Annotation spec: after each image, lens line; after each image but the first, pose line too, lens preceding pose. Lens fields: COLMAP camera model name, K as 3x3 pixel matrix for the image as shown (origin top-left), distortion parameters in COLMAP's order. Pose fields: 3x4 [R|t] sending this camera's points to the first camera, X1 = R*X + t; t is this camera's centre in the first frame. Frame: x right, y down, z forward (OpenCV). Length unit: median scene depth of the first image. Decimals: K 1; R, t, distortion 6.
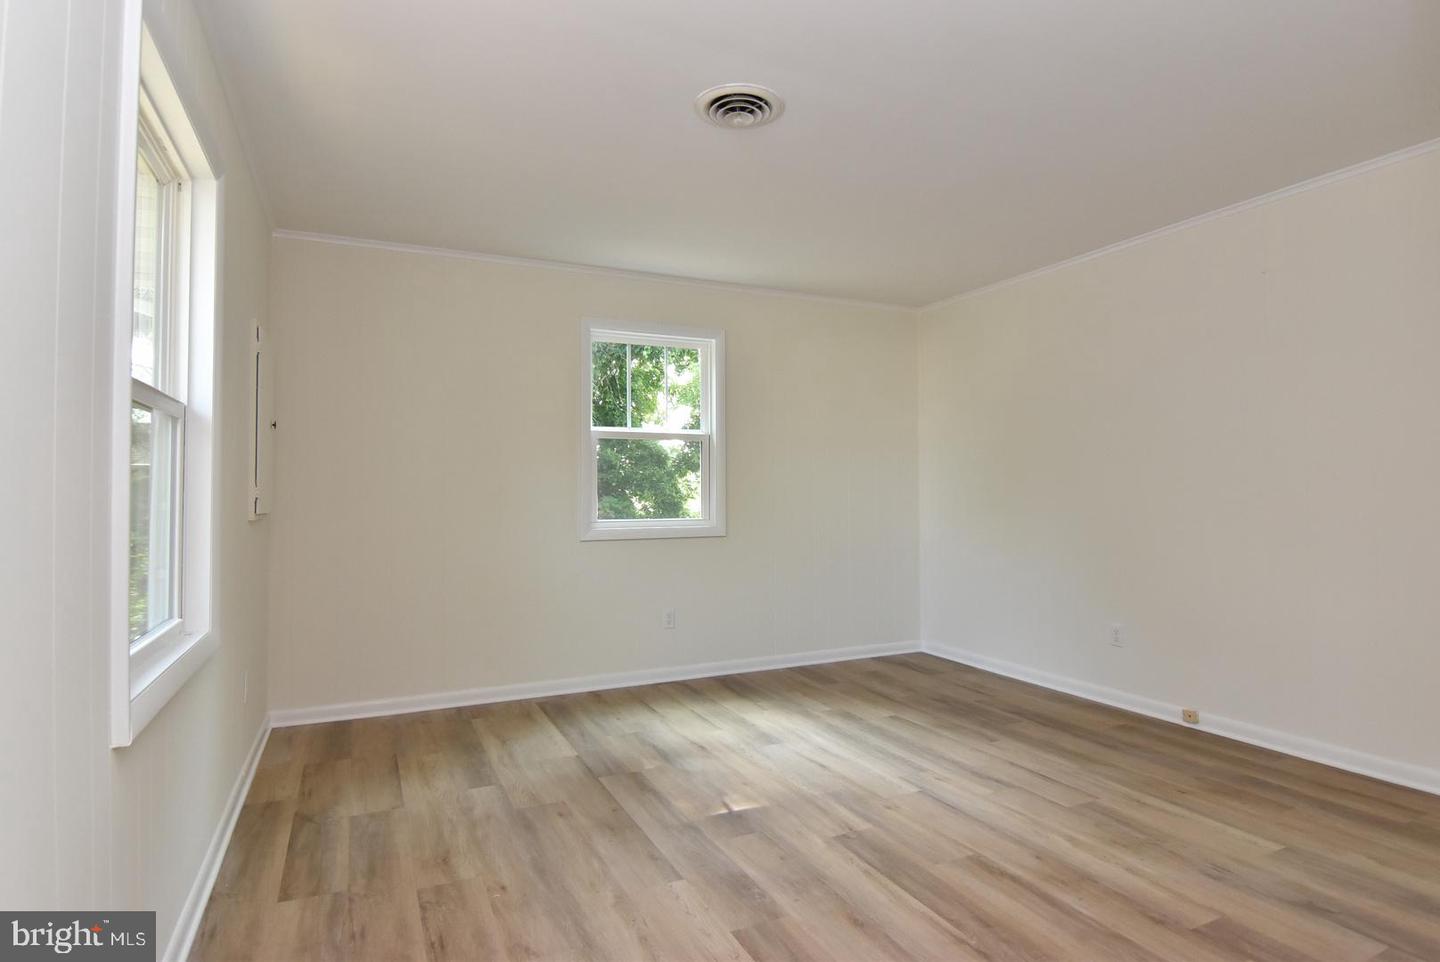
lens RADIAL K [[763.6, 0, 722.9], [0, 763.6, 479.5], [0, 0, 1]] dist [-0.001753, -0.007024]
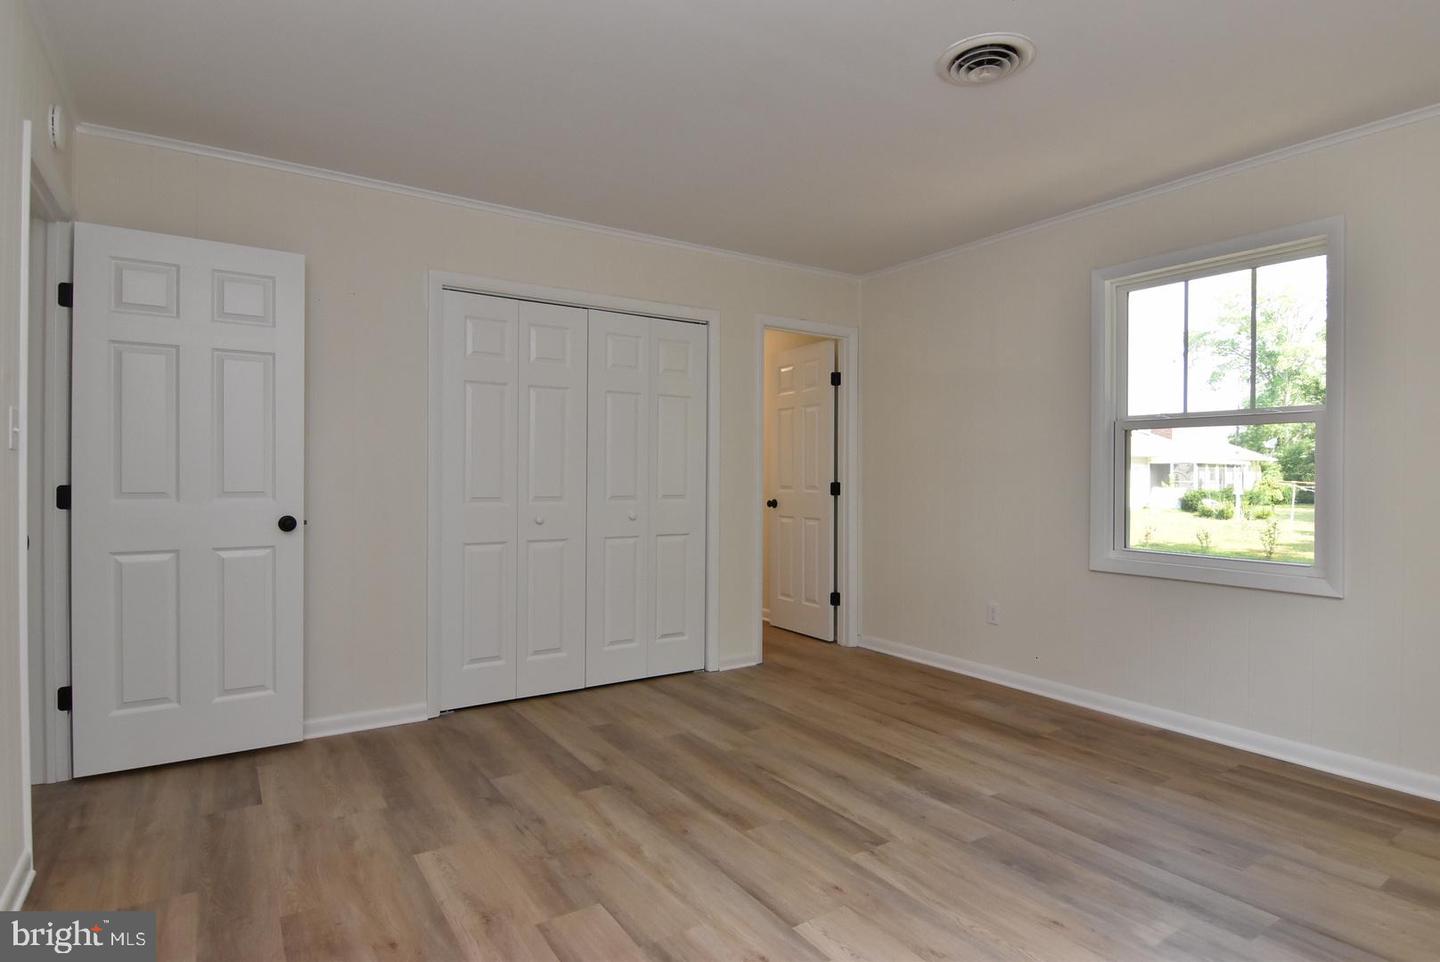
lens RADIAL K [[763.6, 0, 723.9], [0, 763.6, 475.6], [0, 0, 1]] dist [-0.001753, -0.007024]
pose [[-0.989286, -0.001101, -0.145990, 0.446695], [0.001231, 0.999873, -0.015883, 0.030479], [0.145988, -0.015892, -0.989159, 1.768984]]
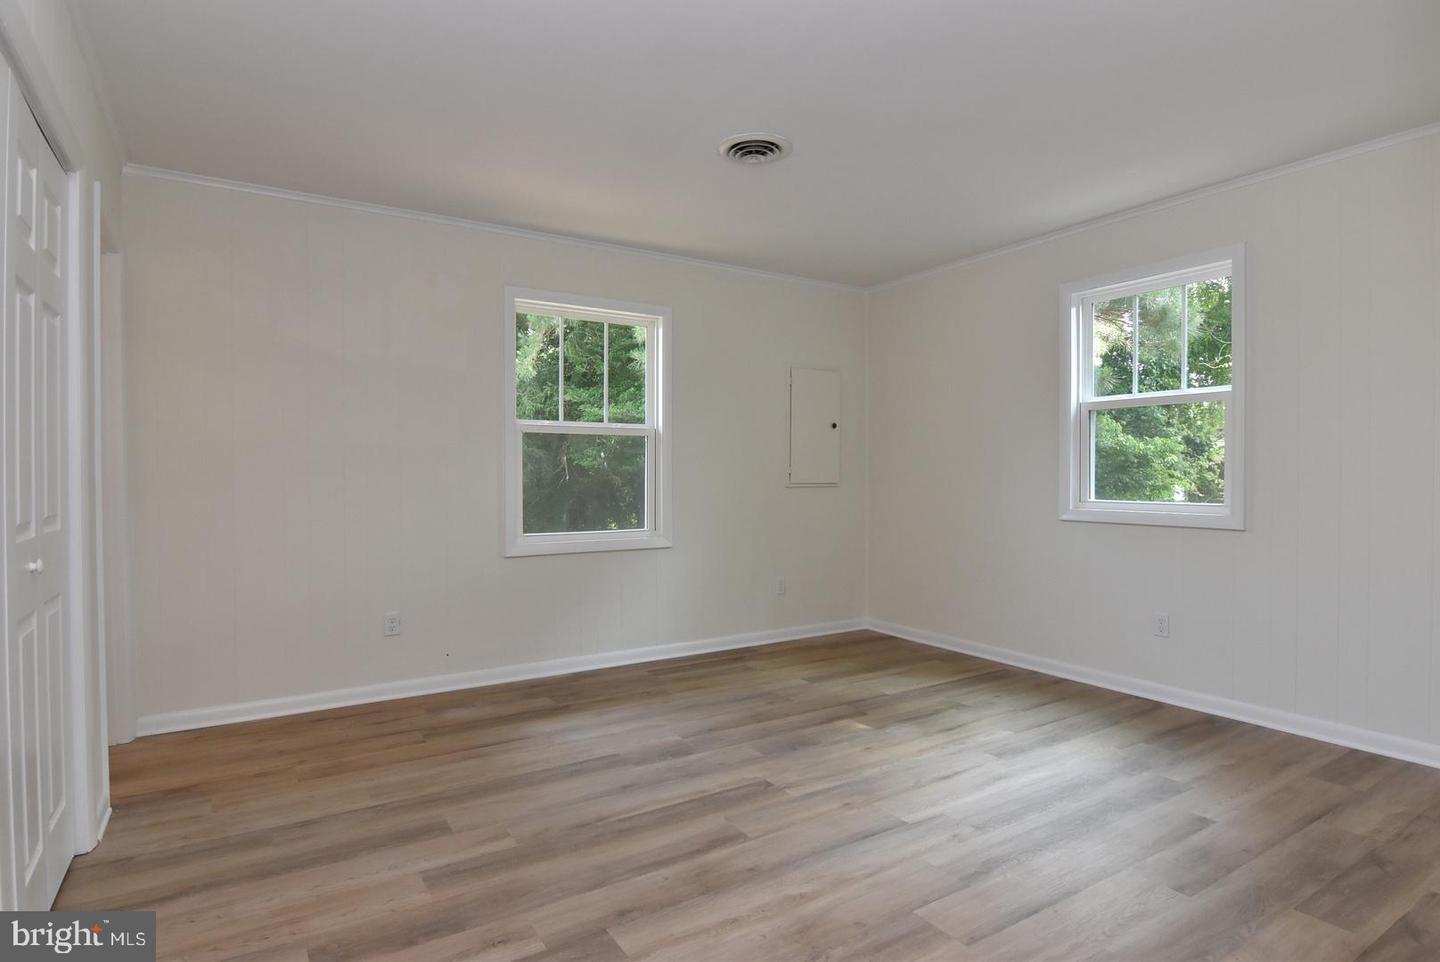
lens RADIAL K [[763.6, 0, 730.3], [0, 763.6, 479.3], [0, 0, 1]] dist [-0.001753, -0.007024]
pose [[0.128514, 0.012094, -0.991634, 1.145670], [0.018520, 0.999722, 0.014593, 0.011985], [0.991535, -0.020240, 0.128254, 0.755652]]
